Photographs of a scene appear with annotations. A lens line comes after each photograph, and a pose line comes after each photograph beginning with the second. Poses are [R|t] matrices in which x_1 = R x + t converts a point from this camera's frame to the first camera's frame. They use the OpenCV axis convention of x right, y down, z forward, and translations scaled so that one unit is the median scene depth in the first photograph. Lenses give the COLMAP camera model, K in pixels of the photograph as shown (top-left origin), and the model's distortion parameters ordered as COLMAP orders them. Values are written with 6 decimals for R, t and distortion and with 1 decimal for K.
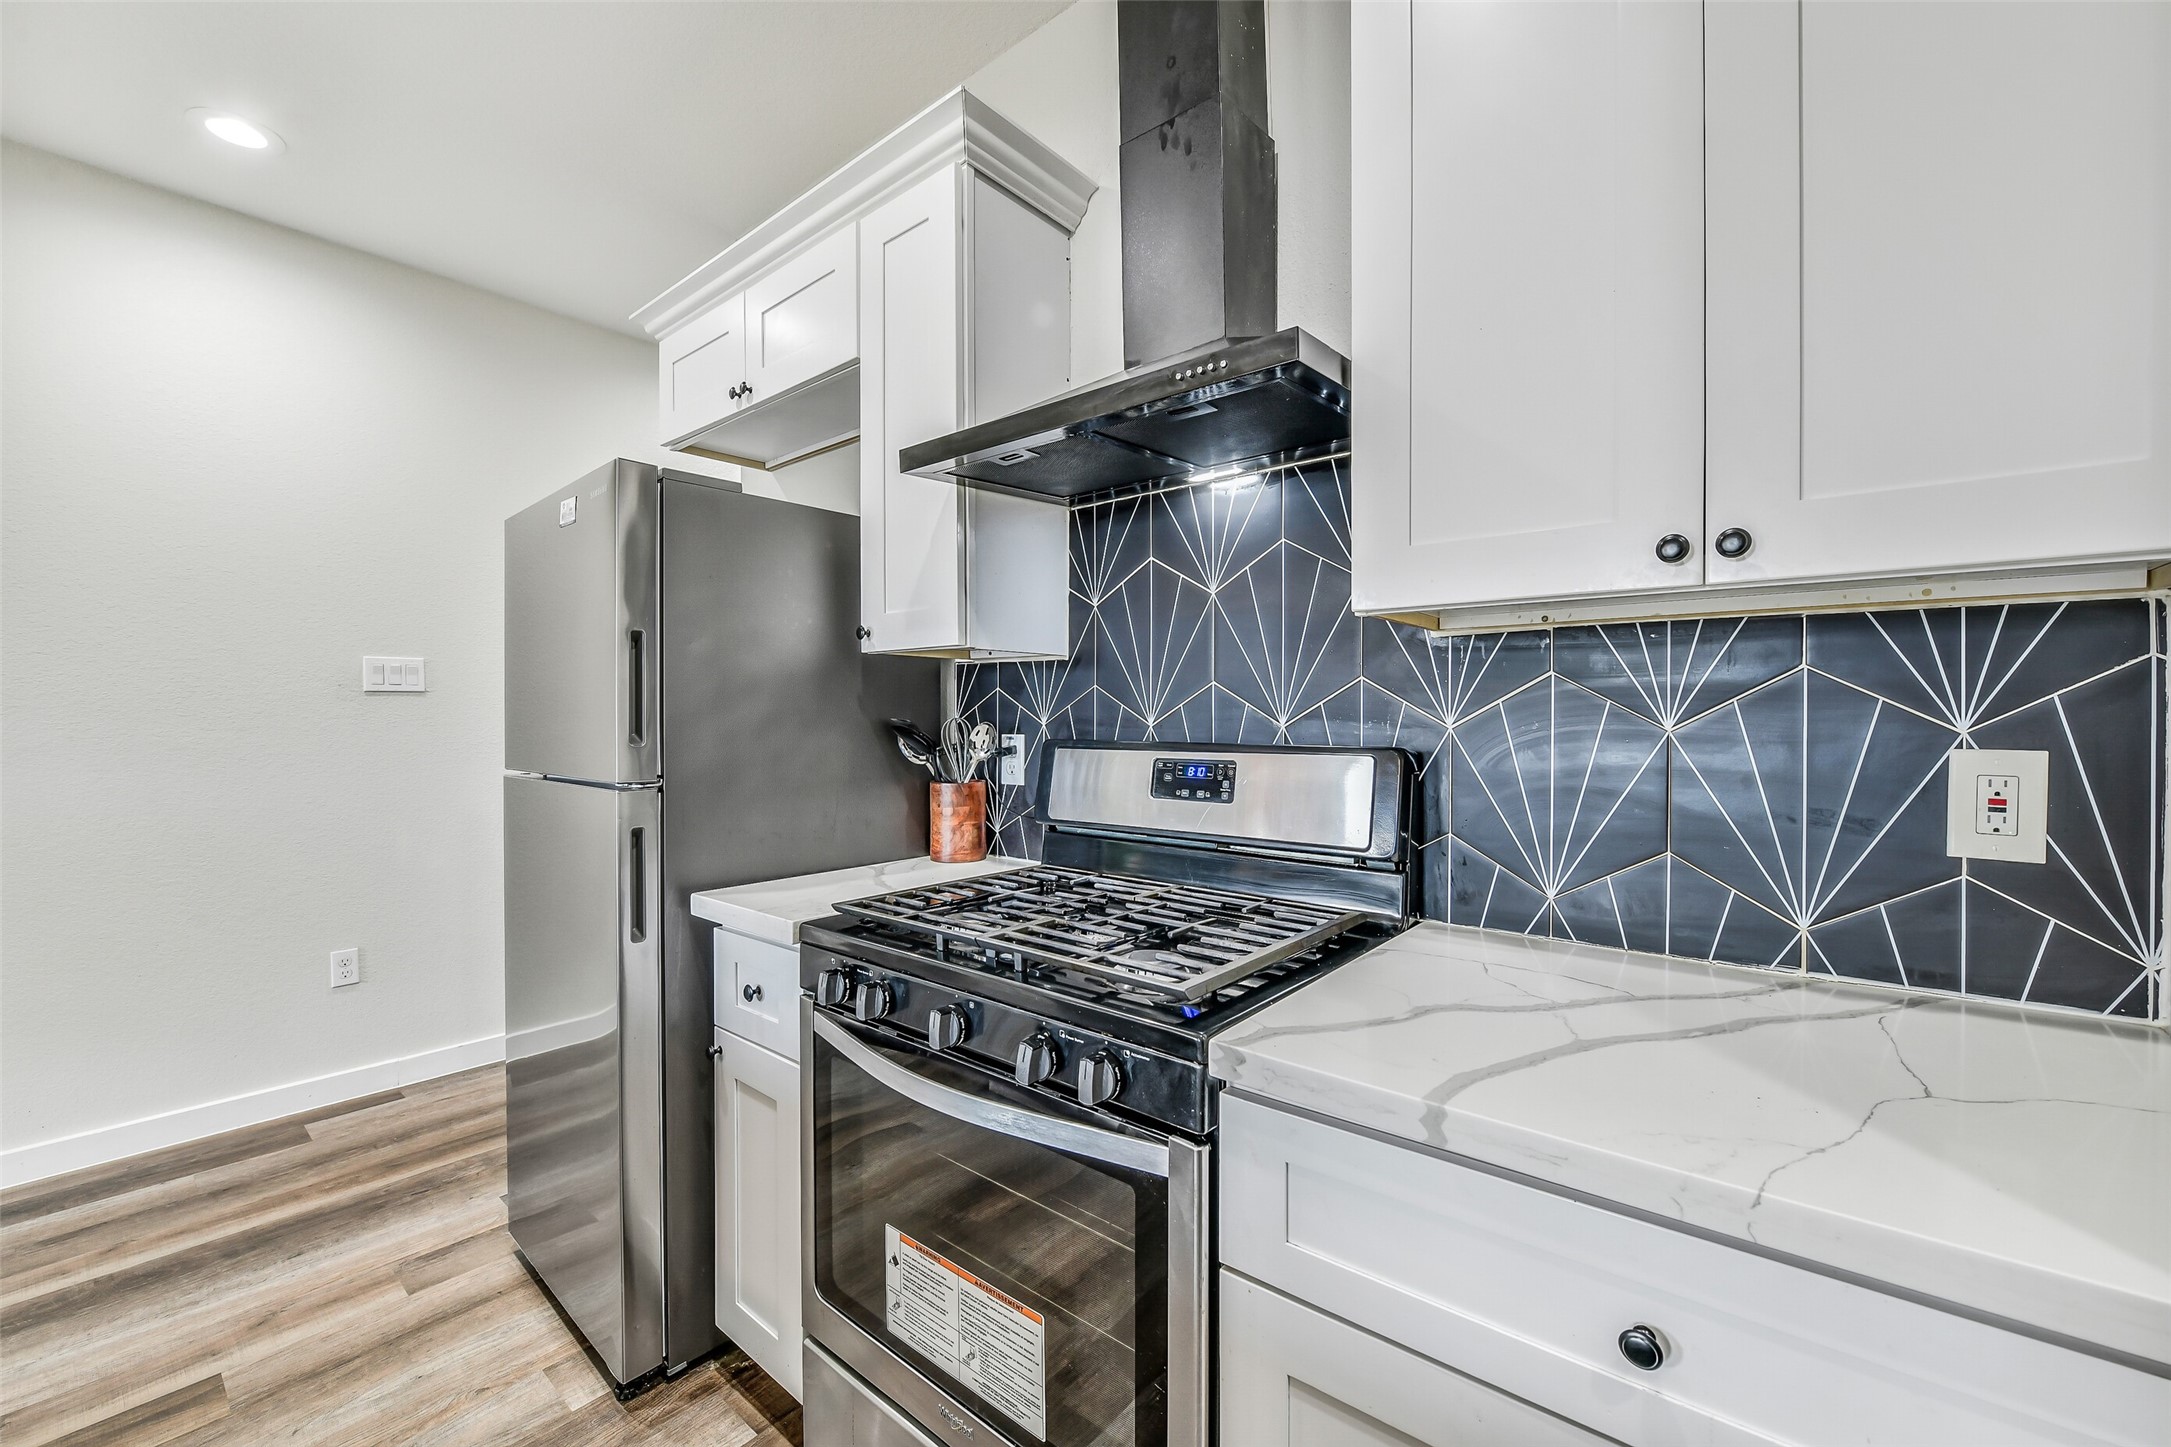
lens RADIAL K [[880.9, 0, 1093.2], [0, 880.9, 719.0], [0, 0, 1]] dist [0.000401, -0.000273]
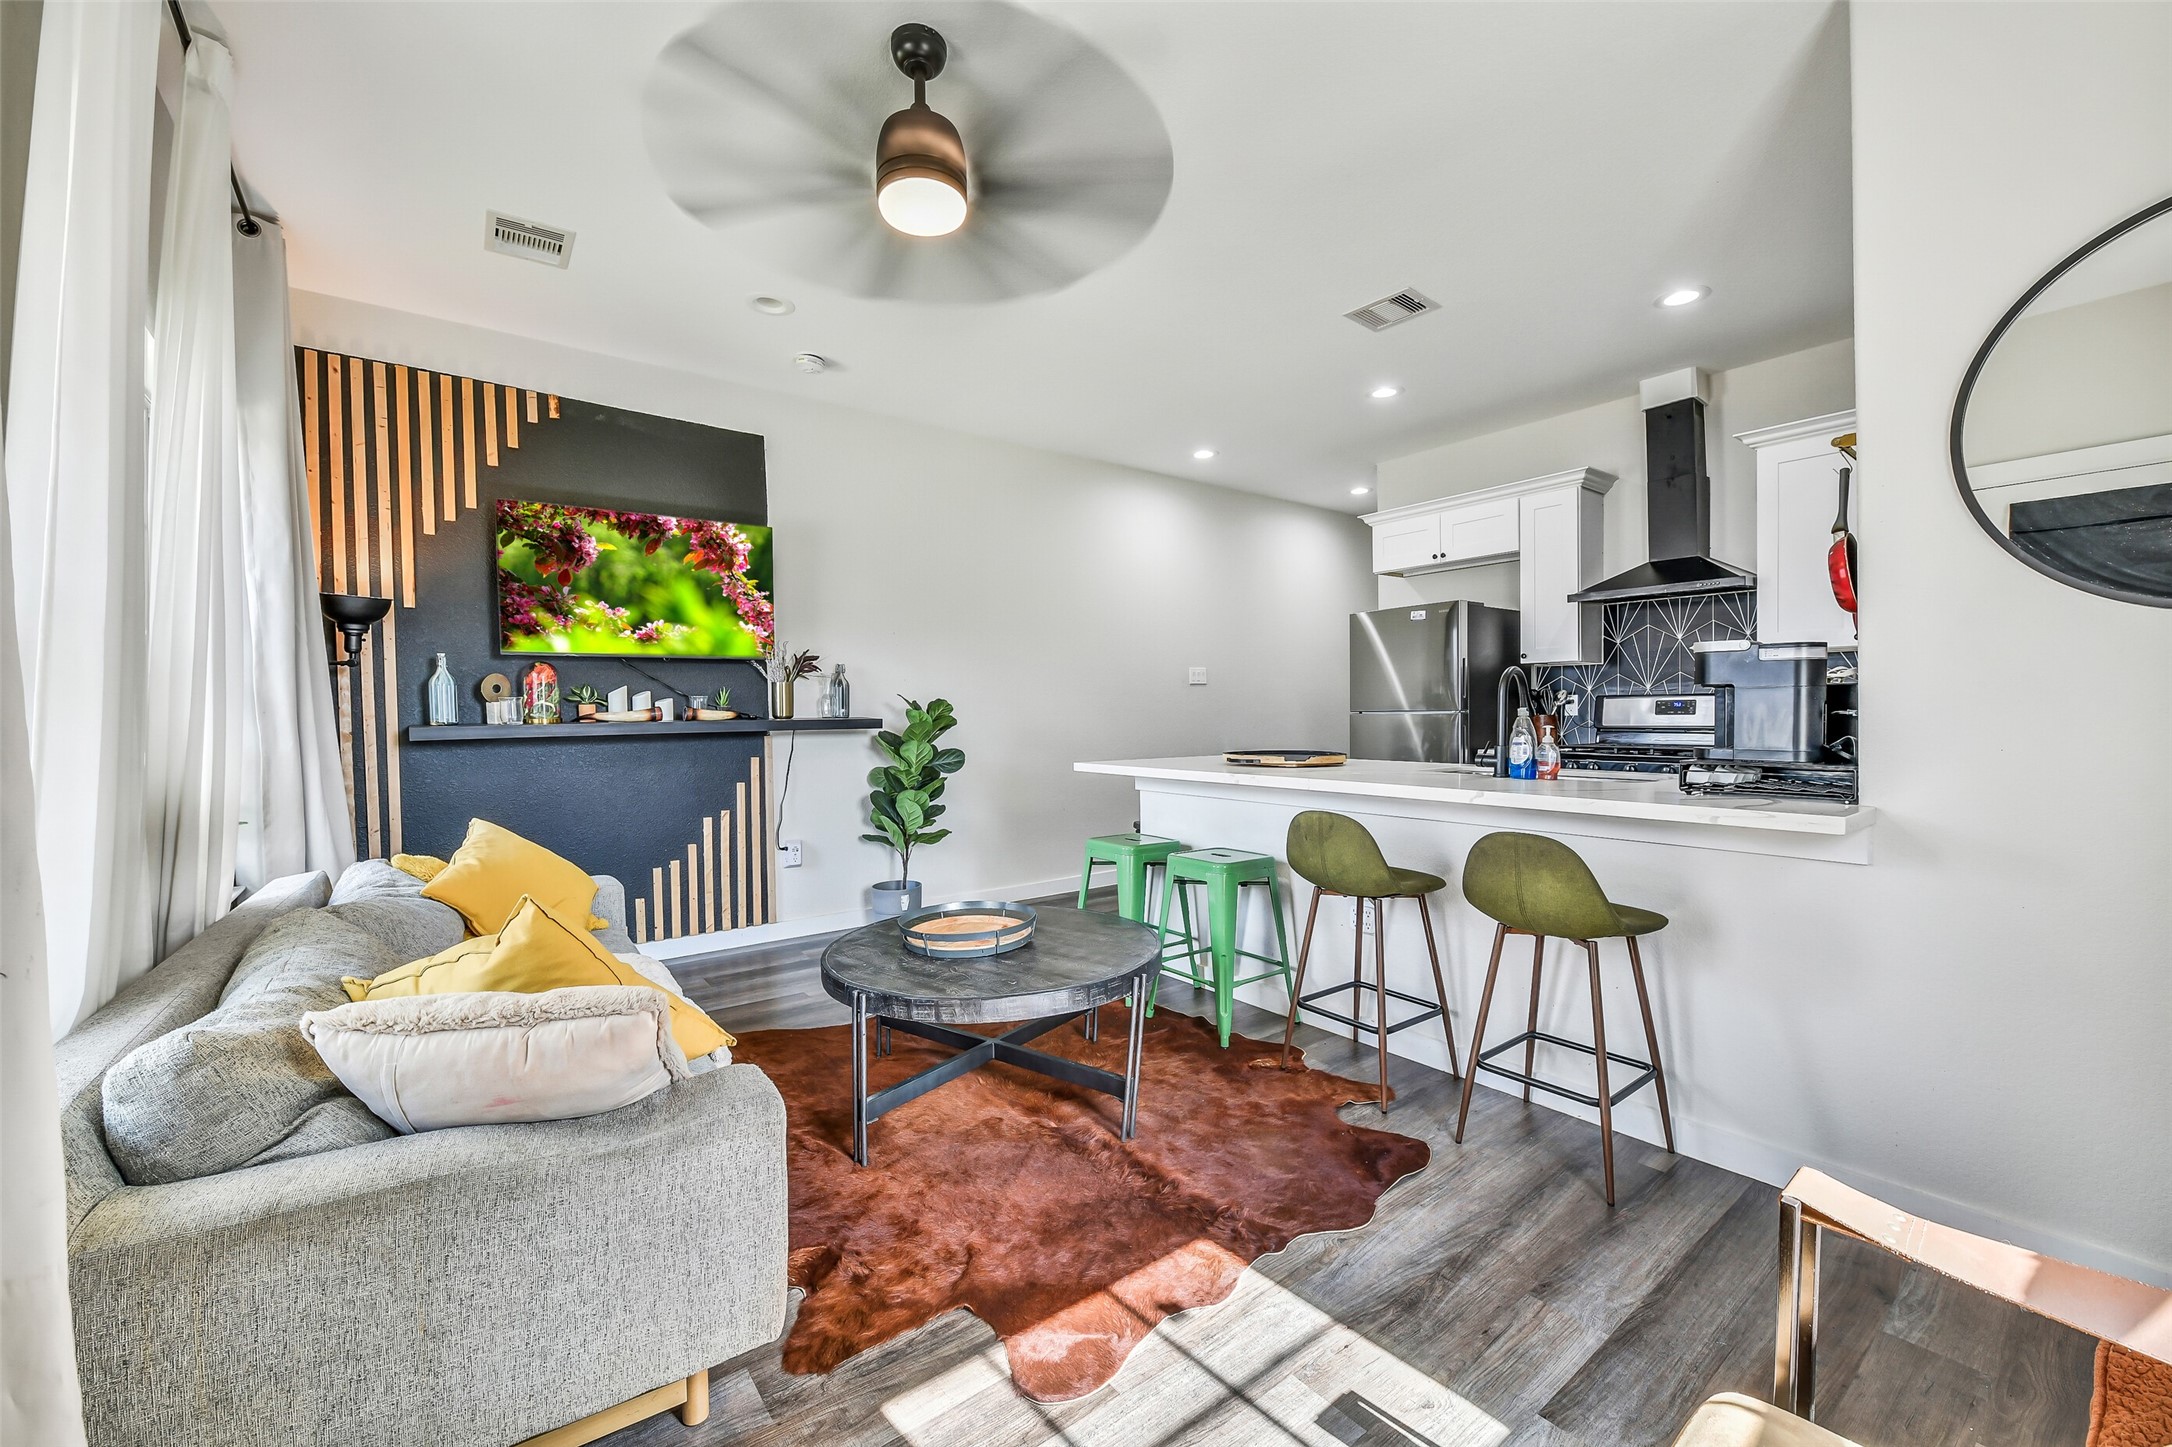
lens RADIAL K [[870.2, 0, 1086.0], [0, 870.2, 723.5], [0, 0, 1]] dist [-0.002597, -0.000311]
pose [[0.976524, -0.003461, -0.215382, -1.064781], [0.004291, 0.999985, 0.003389, 0.099294], [0.215367, -0.004233, 0.976524, -1.984320]]
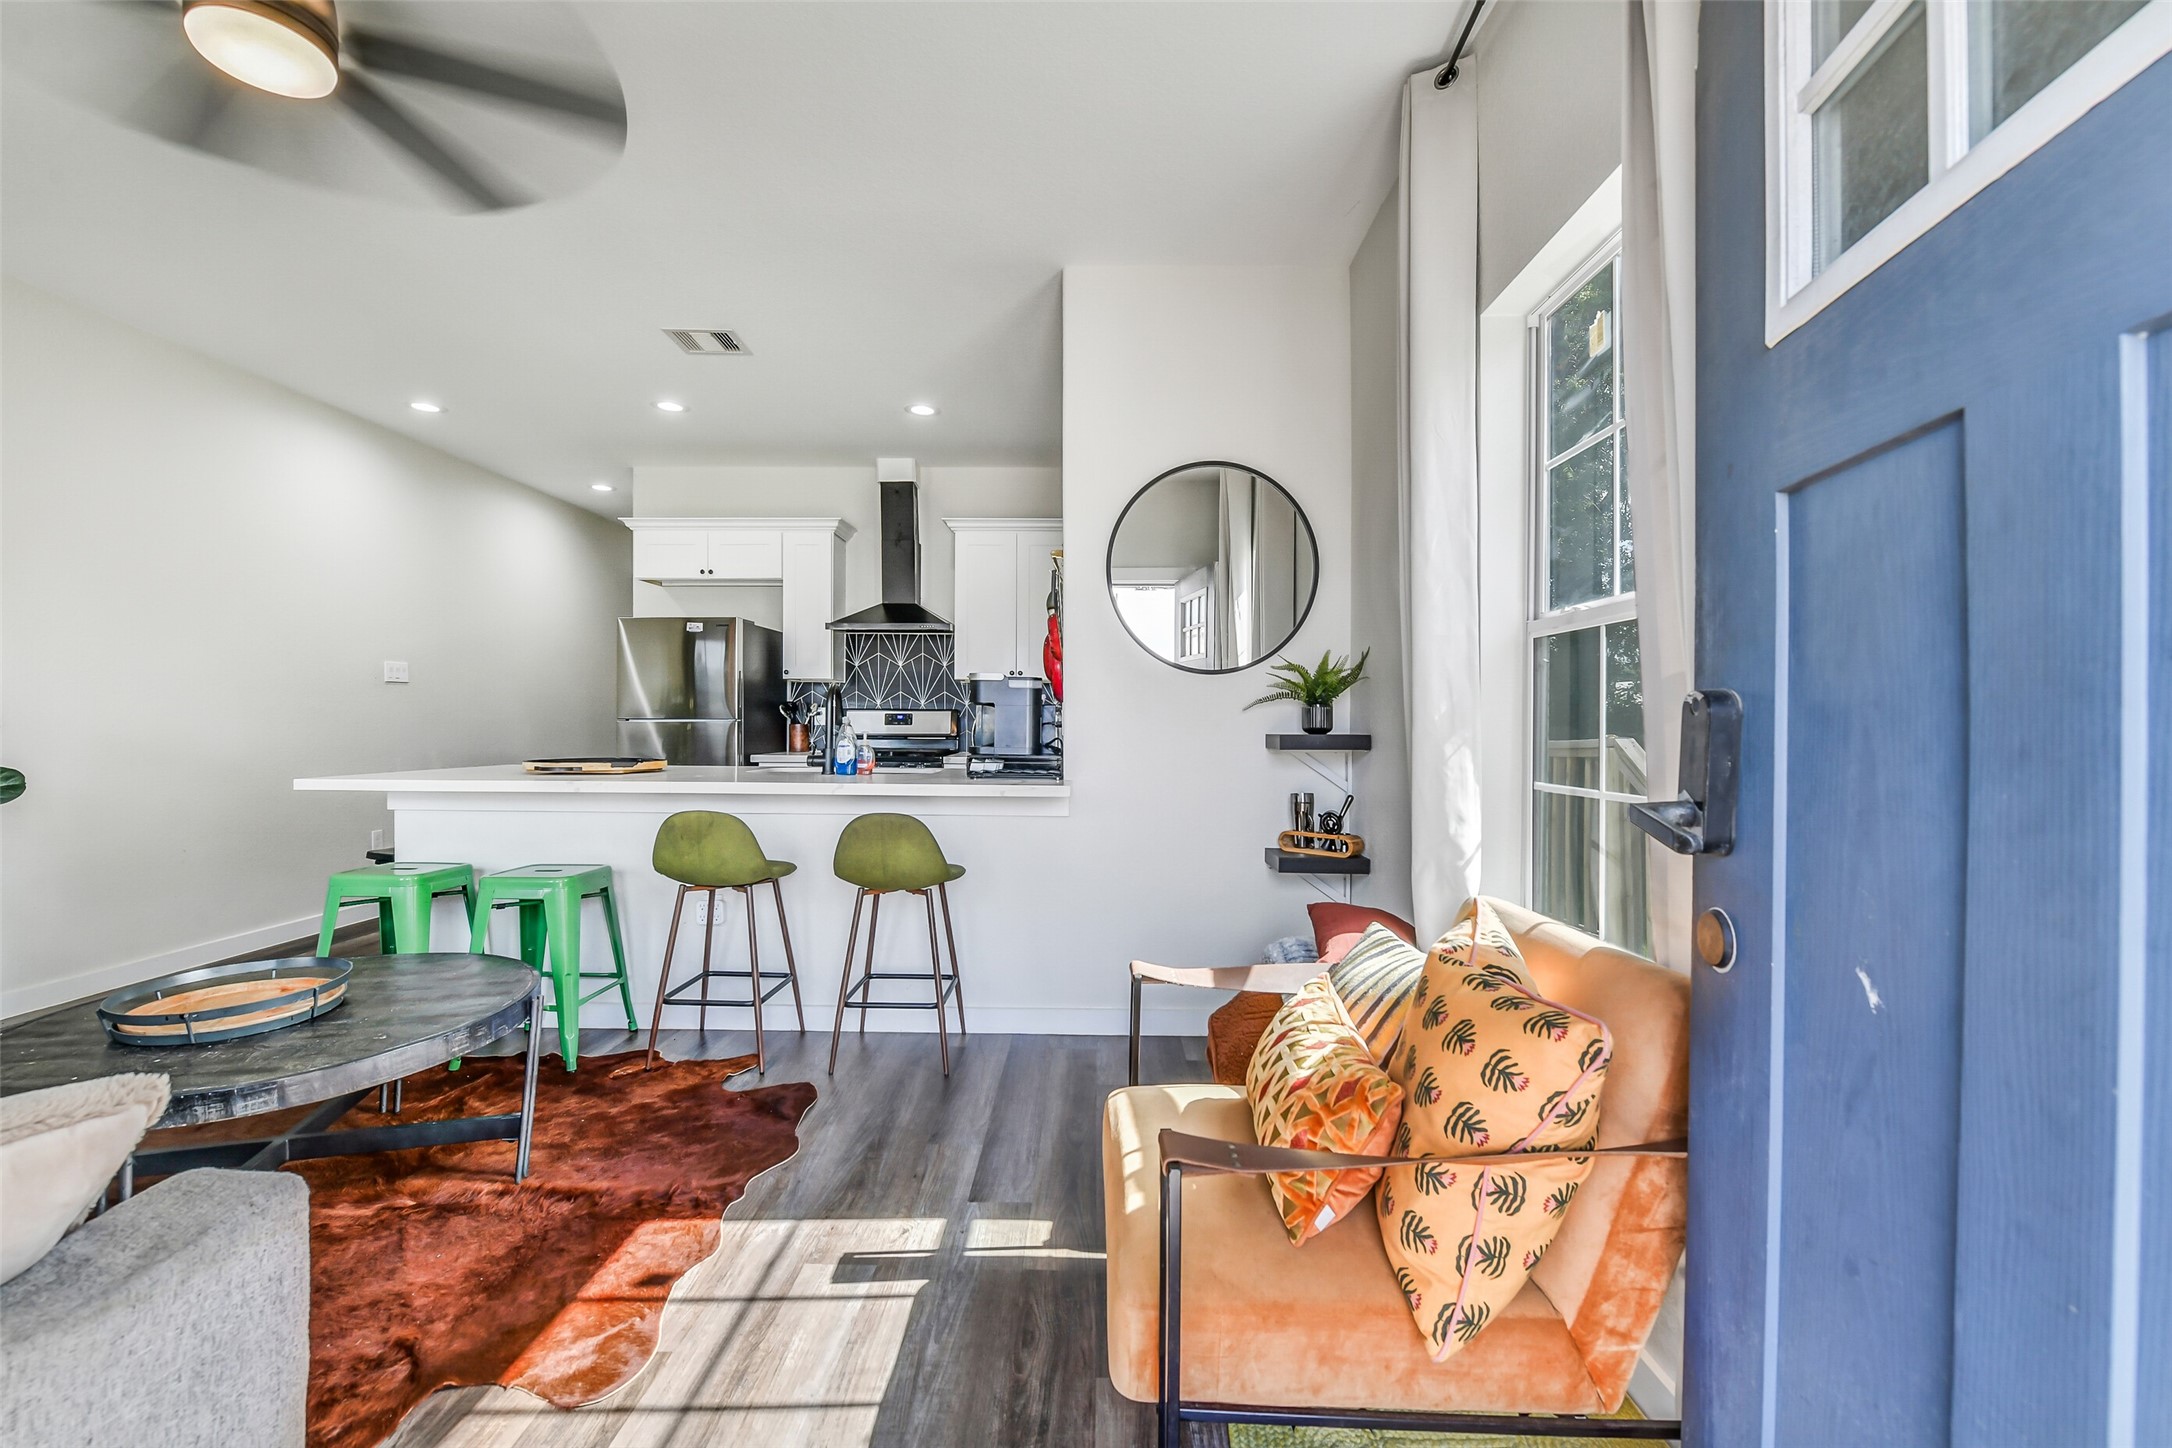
lens RADIAL K [[881.3, 0, 1093.7], [0, 881.3, 719.5], [0, 0, 1]] dist [0.000401, -0.000273]
pose [[0.772839, 0.009642, 0.634529, -1.467743], [-0.001789, 0.999914, -0.013014, 0.110837], [-0.634600, 0.008923, 0.772789, -2.143586]]
